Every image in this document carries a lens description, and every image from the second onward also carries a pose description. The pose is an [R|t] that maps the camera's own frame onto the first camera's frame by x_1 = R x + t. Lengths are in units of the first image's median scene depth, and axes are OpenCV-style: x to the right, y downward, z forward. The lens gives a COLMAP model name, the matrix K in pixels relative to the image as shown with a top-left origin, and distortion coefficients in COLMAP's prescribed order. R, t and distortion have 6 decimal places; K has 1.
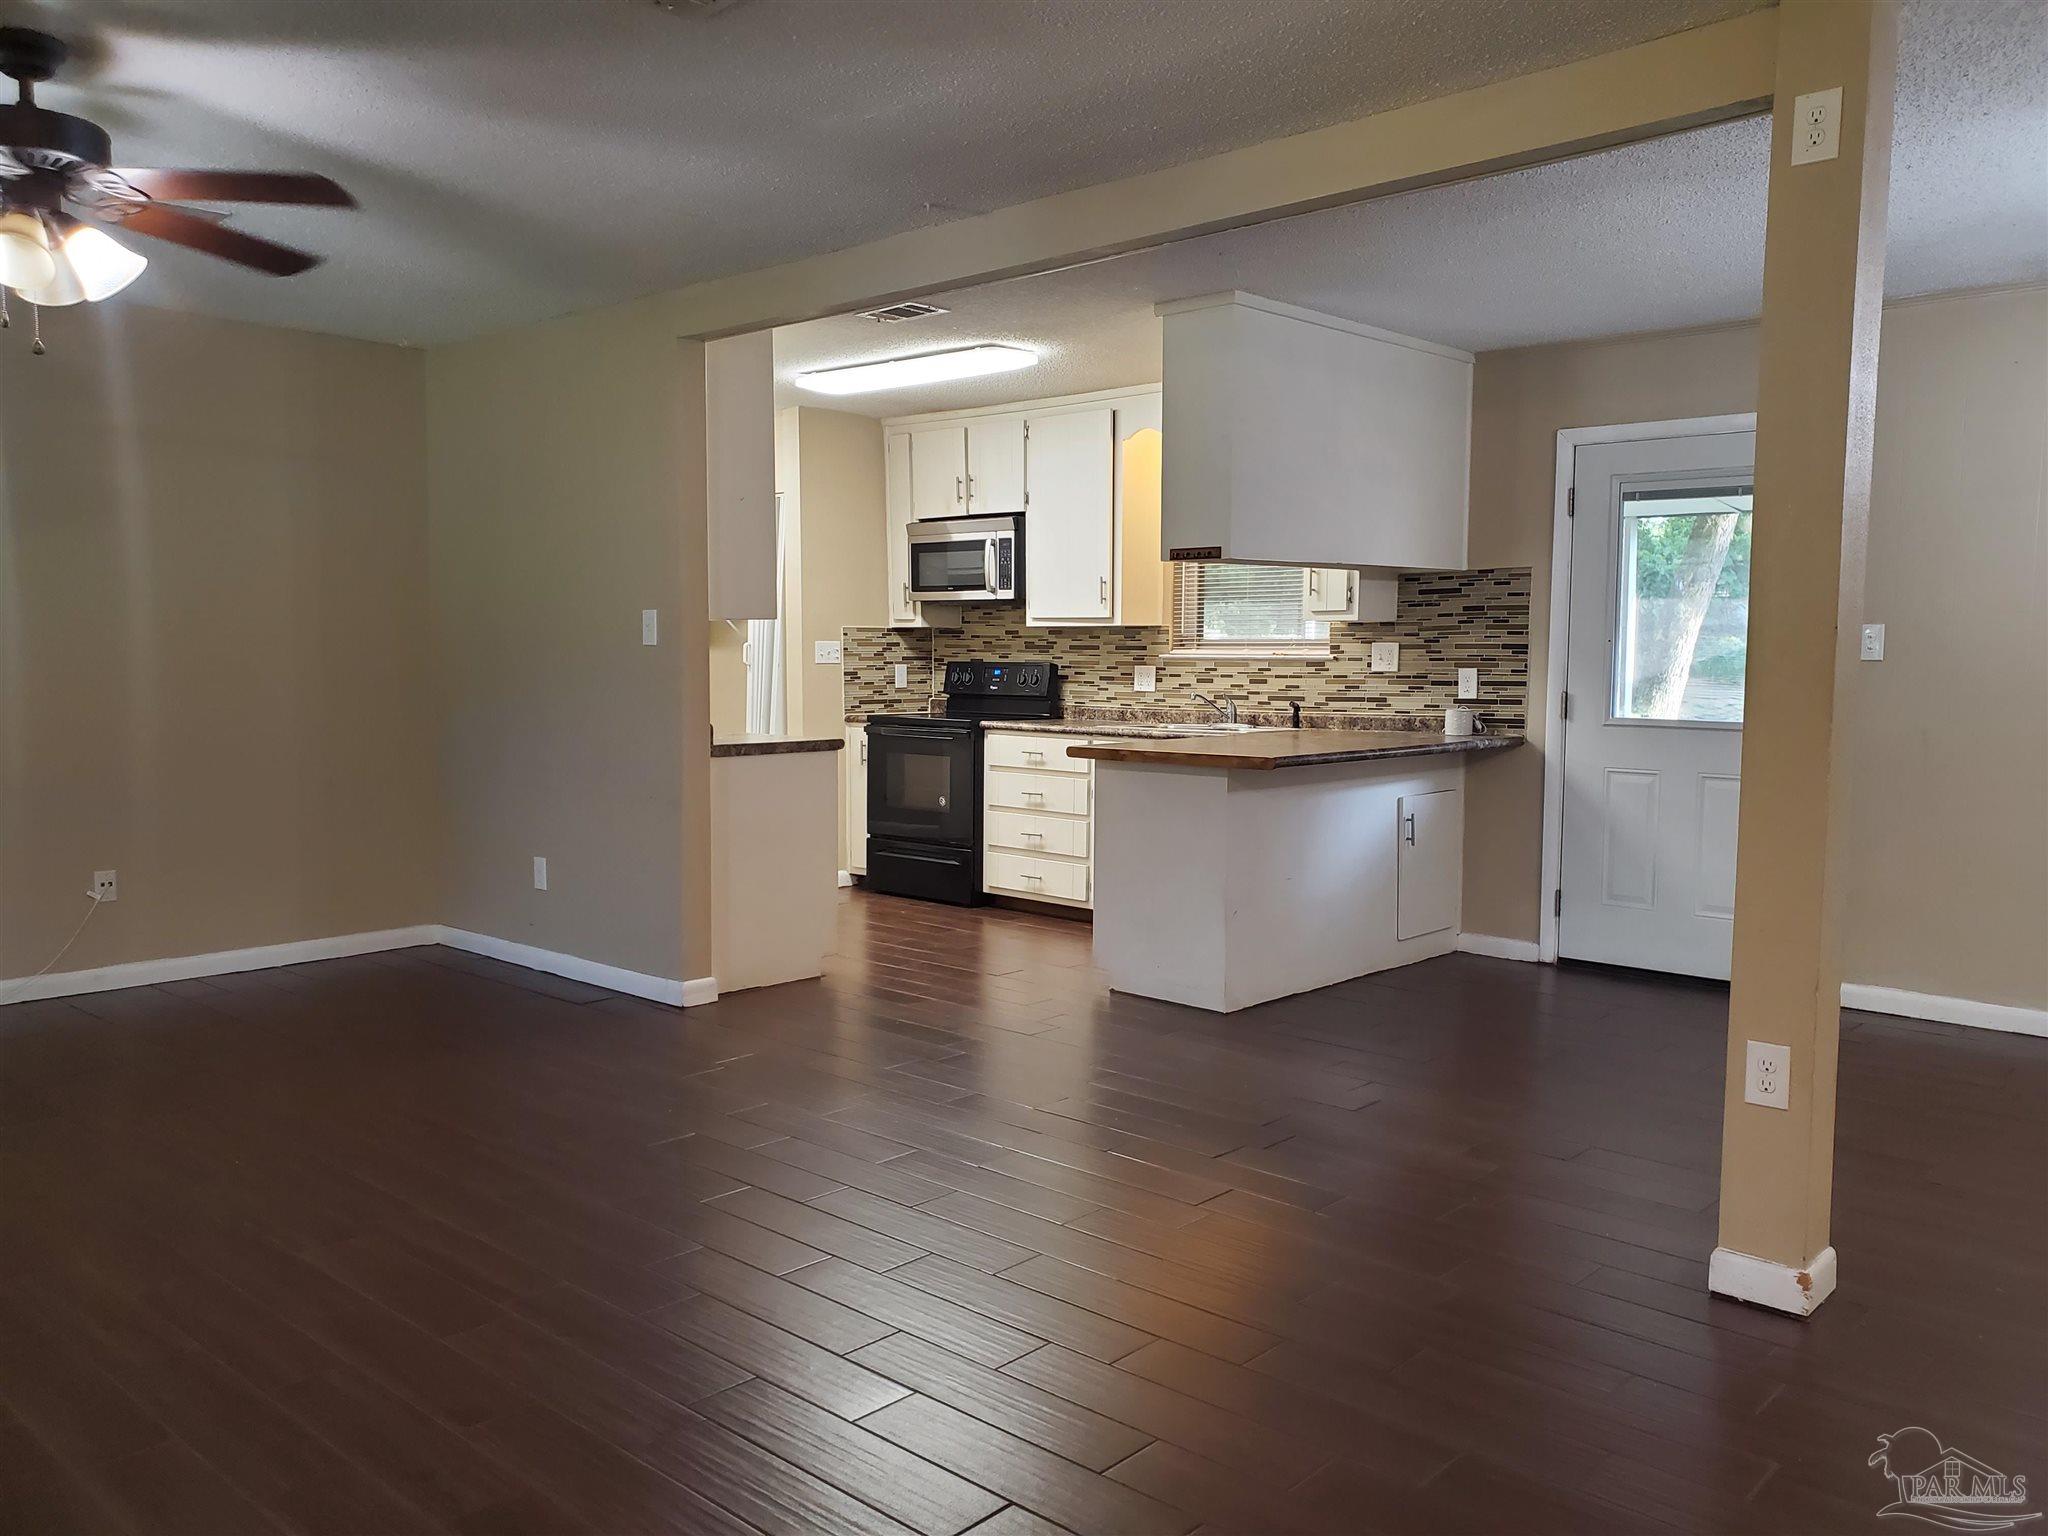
lens RADIAL K [[1620.4, 0, 1068.4], [0, 1620.4, 812.4], [0, 0, 1]] dist [0.082173, 0.002266]
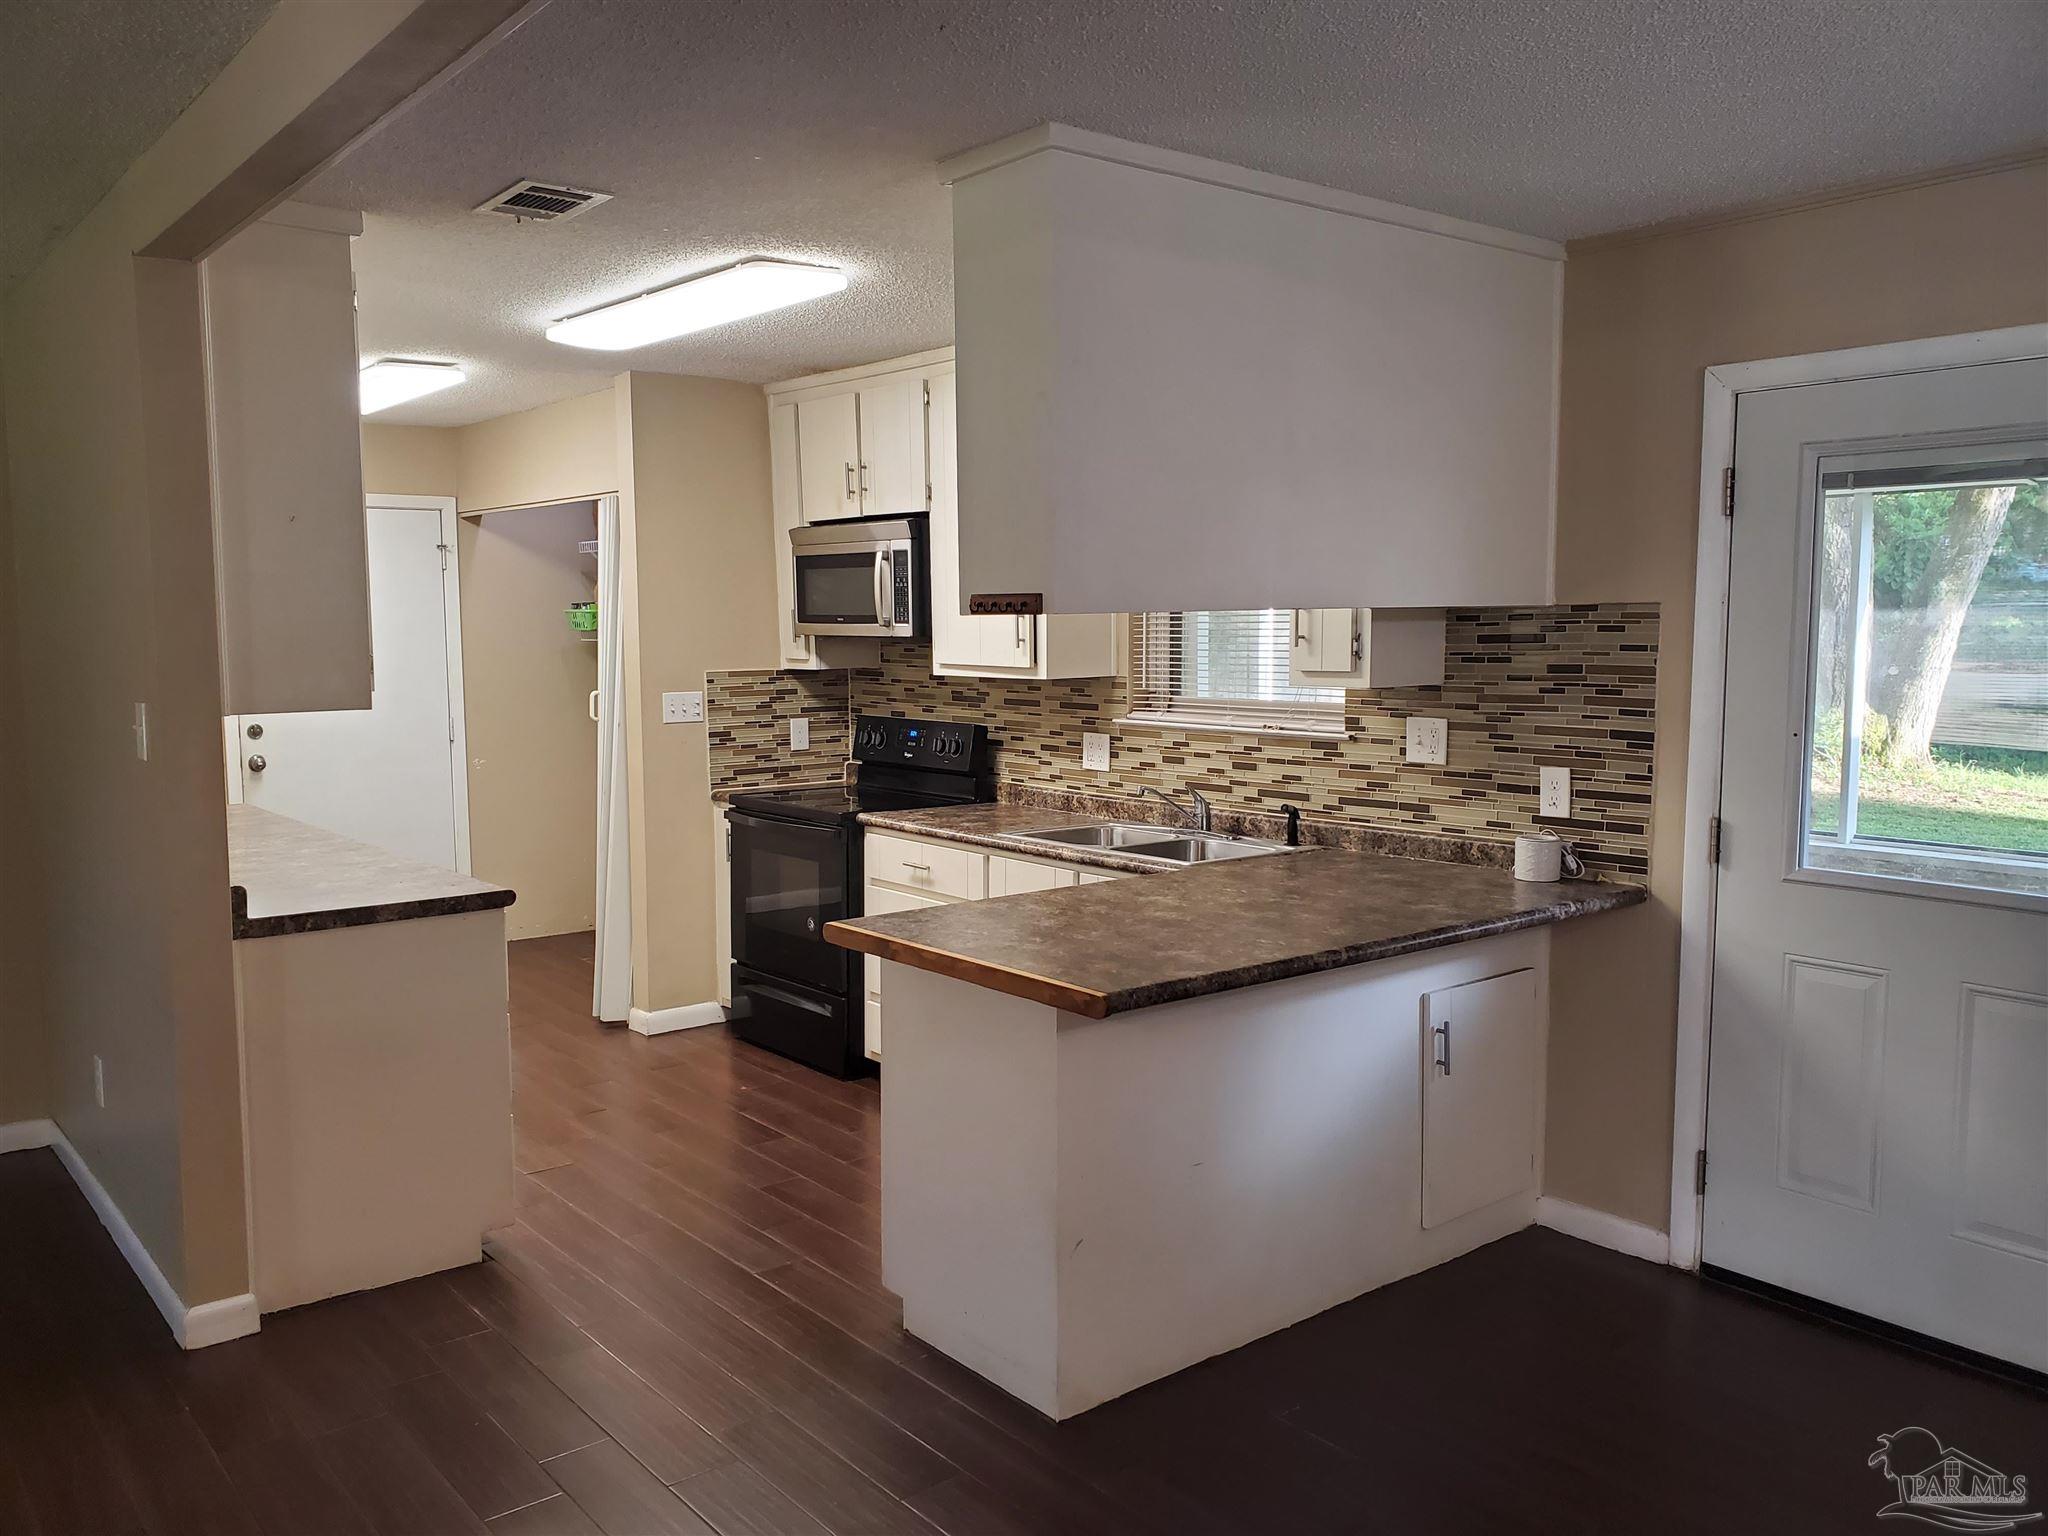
lens RADIAL K [[1610.6, 0, 1025.6], [0, 1610.6, 805.8], [0, 0, 1]] dist [0.012366, -0.000294]
pose [[0.987600, 0.008856, -0.156744, 0.136864], [-0.006372, 0.999846, 0.016344, -0.077827], [0.156865, -0.015143, 0.987504, 0.357394]]
